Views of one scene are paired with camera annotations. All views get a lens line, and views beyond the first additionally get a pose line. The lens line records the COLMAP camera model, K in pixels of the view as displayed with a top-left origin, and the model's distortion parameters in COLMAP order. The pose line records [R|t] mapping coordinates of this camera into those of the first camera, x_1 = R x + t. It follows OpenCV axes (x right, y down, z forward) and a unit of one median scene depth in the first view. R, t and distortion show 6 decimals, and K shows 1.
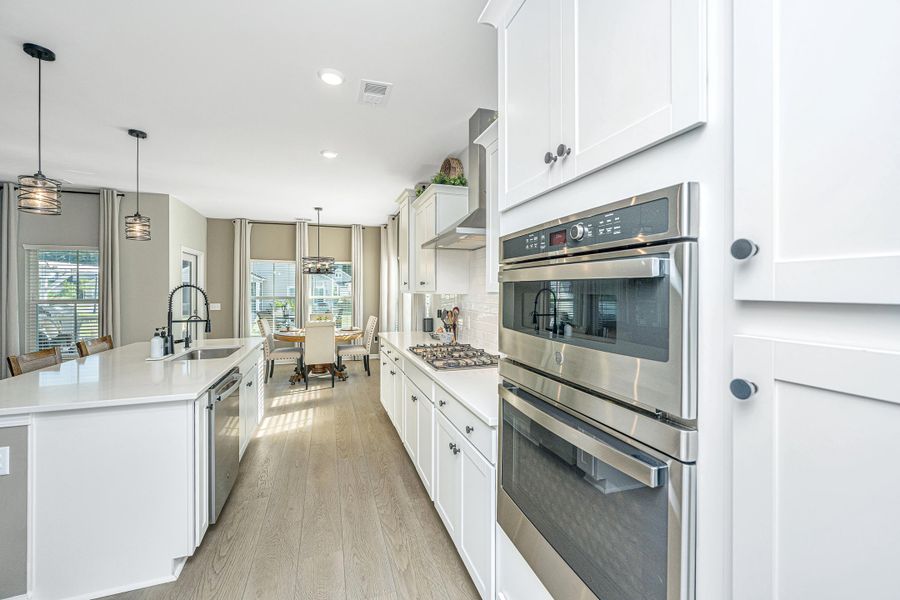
lens RADIAL K [[363.6, 0, 442.4], [0, 363.6, 296.0], [0, 0, 1]] dist [-0.004803, 0.000167]
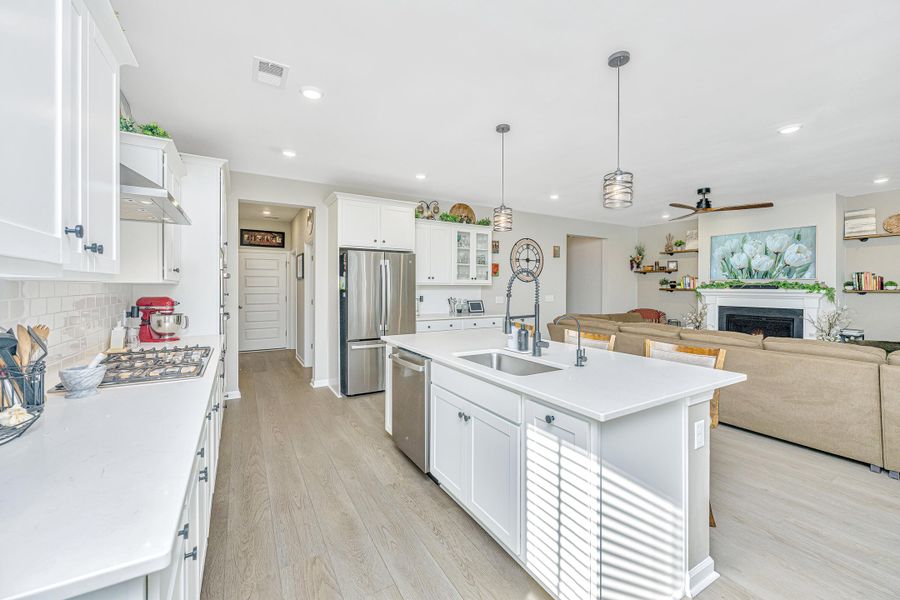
lens RADIAL K [[363.6, 0, 444.9], [0, 363.6, 288.1], [0, 0, 1]] dist [-0.004803, 0.000167]
pose [[-0.978710, -0.002875, -0.205229, -0.264398], [-0.005335, 0.999920, 0.011432, -0.001558], [0.205180, 0.012284, -0.978647, 1.215031]]
